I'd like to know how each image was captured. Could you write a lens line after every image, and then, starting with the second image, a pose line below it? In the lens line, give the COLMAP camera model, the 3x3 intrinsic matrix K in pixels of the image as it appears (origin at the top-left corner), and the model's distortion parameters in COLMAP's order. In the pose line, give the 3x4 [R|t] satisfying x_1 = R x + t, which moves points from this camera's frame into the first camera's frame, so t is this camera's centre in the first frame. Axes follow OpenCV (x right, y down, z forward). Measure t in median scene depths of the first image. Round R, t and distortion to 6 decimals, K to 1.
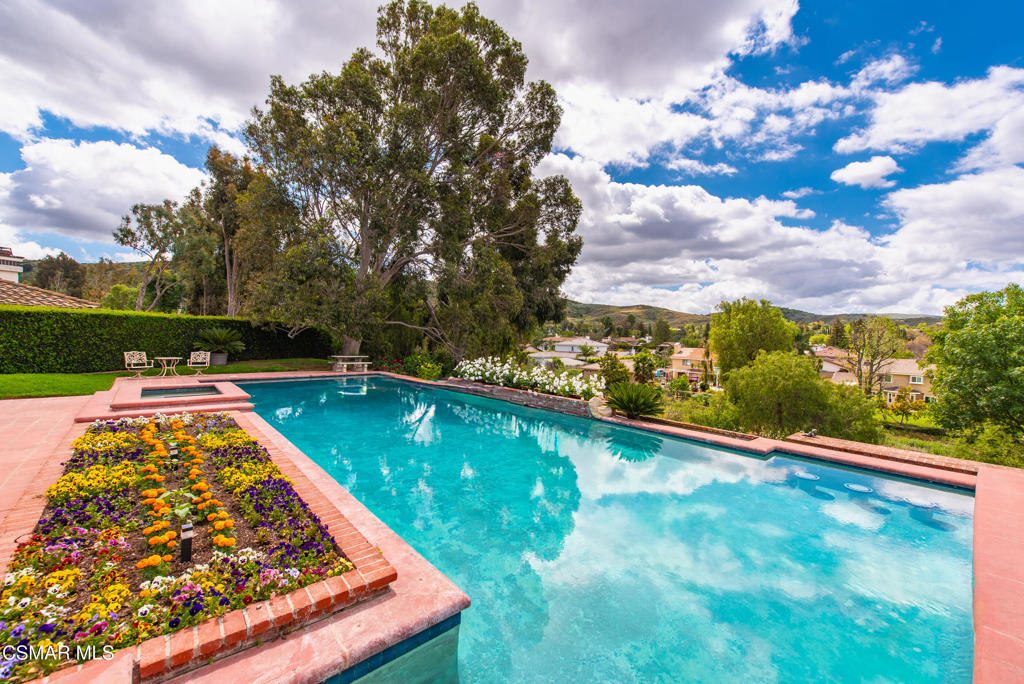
lens RADIAL K [[408.2, 0, 505.8], [0, 408.2, 343.1], [0, 0, 1]] dist [0.013137, -0.000041]
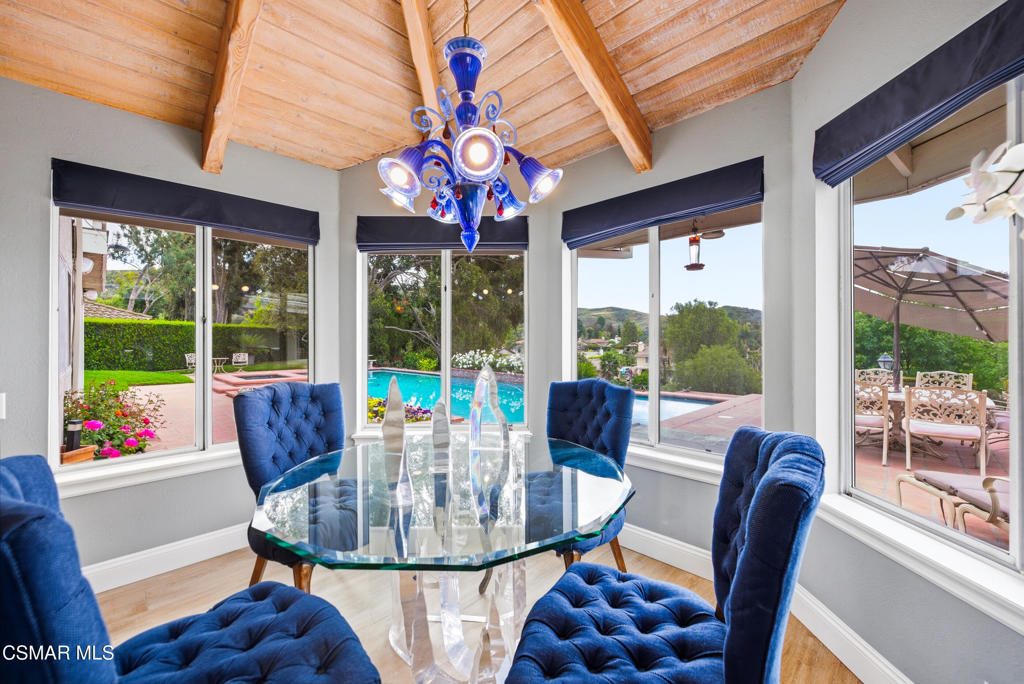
lens RADIAL K [[409.1, 0, 513.3], [0, 409.1, 346.7], [0, 0, 1]] dist [-0.002974, -0.000764]
pose [[0.996218, -0.025386, 0.083098, -0.010730], [0.025522, 0.999674, -0.000572, 0.008340], [-0.083057, 0.002691, 0.996541, -0.105878]]
